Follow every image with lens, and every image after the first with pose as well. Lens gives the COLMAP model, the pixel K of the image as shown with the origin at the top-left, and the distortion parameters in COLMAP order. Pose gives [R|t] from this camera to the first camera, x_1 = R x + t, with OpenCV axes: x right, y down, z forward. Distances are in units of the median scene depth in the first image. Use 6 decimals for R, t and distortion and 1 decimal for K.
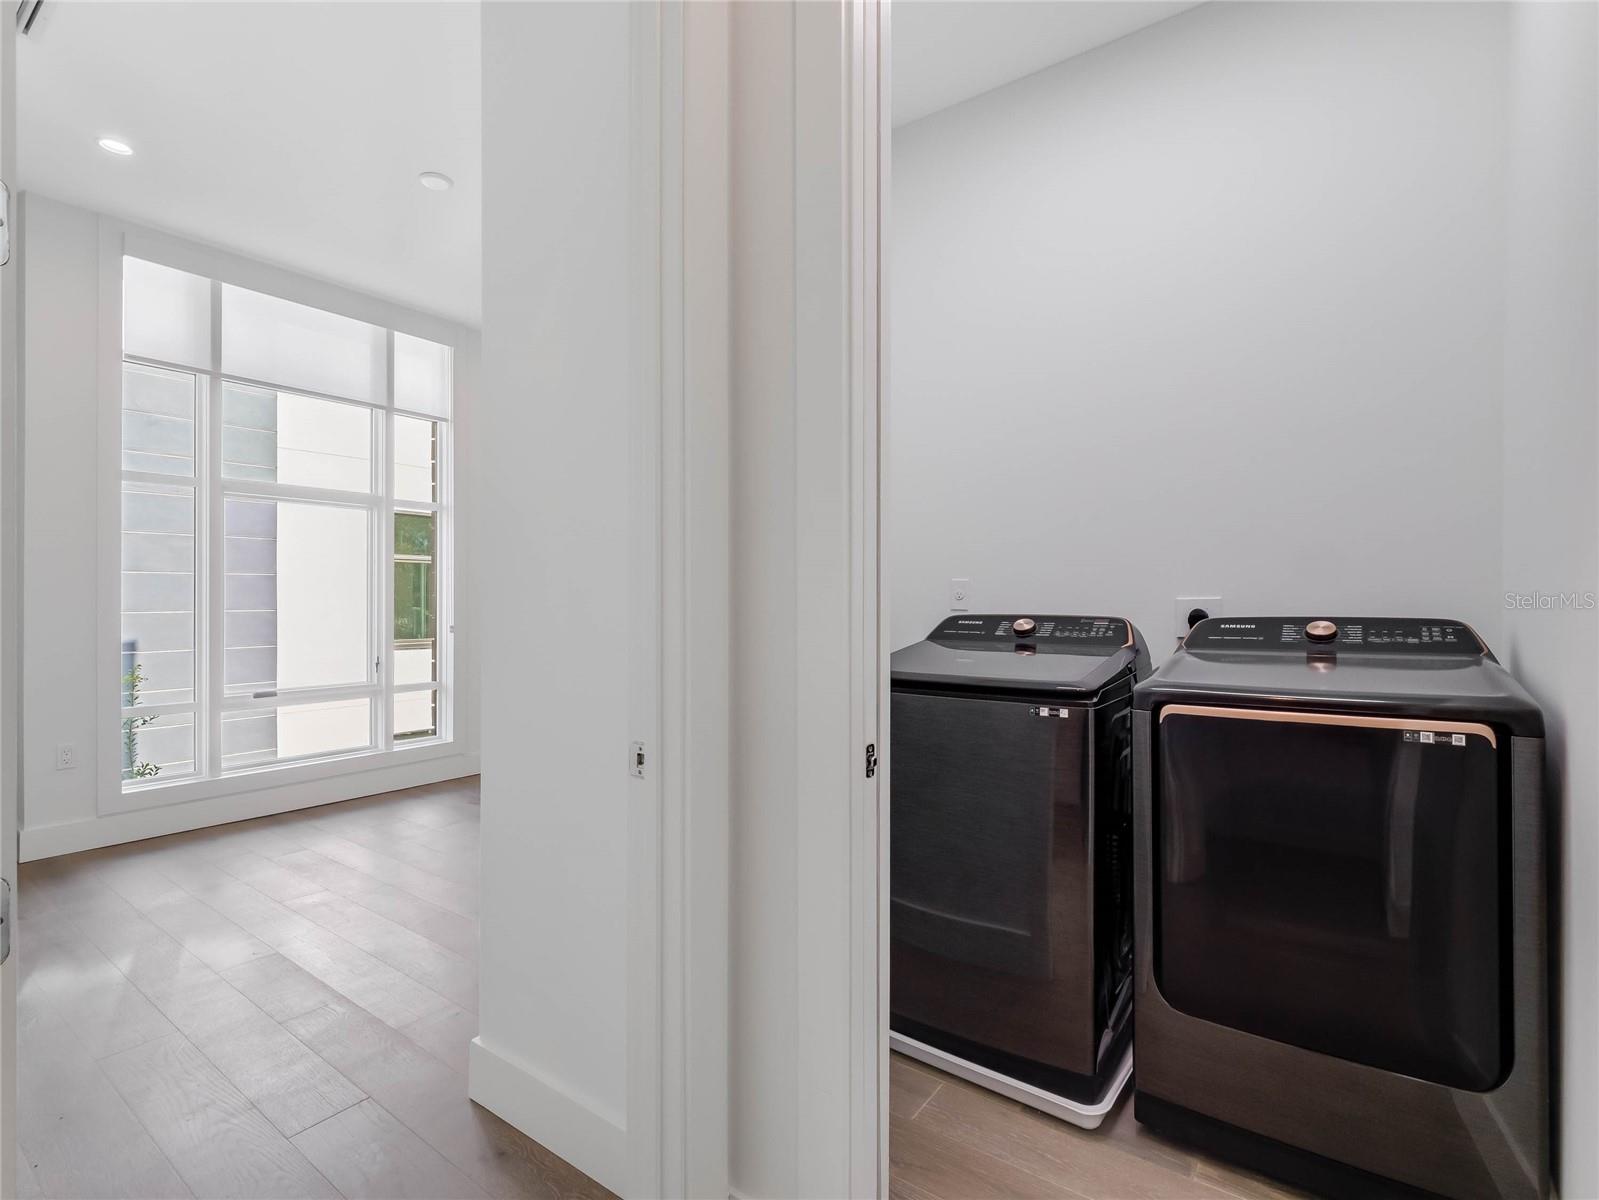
lens RADIAL K [[769.1, 0, 785.4], [0, 769.1, 602.8], [0, 0, 1]] dist [-0.006348, 0.002093]
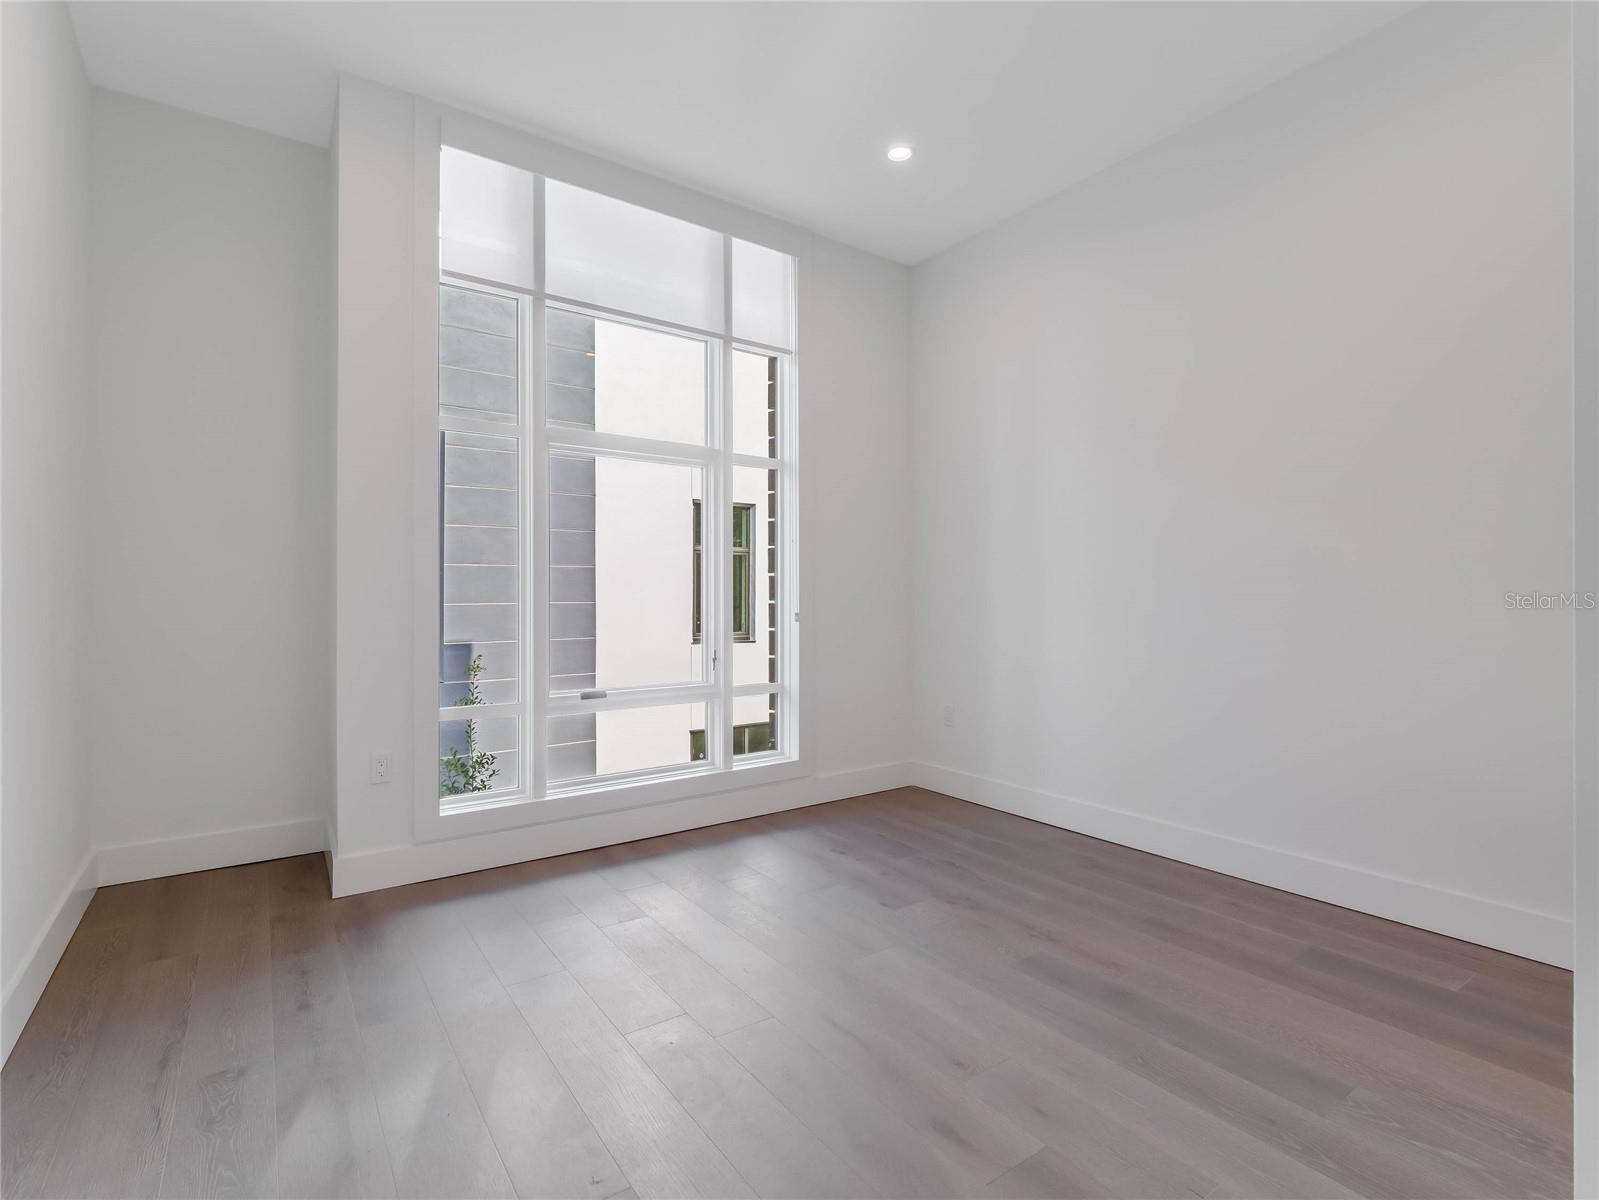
lens RADIAL K [[769.1, 0, 808.3], [0, 769.1, 599.8], [0, 0, 1]] dist [-0.006348, 0.002093]
pose [[0.952995, -0.003816, -0.302961, -0.198532], [0.003437, 0.999993, -0.001782, 0.019486], [0.302966, 0.000657, 0.953001, 0.273264]]
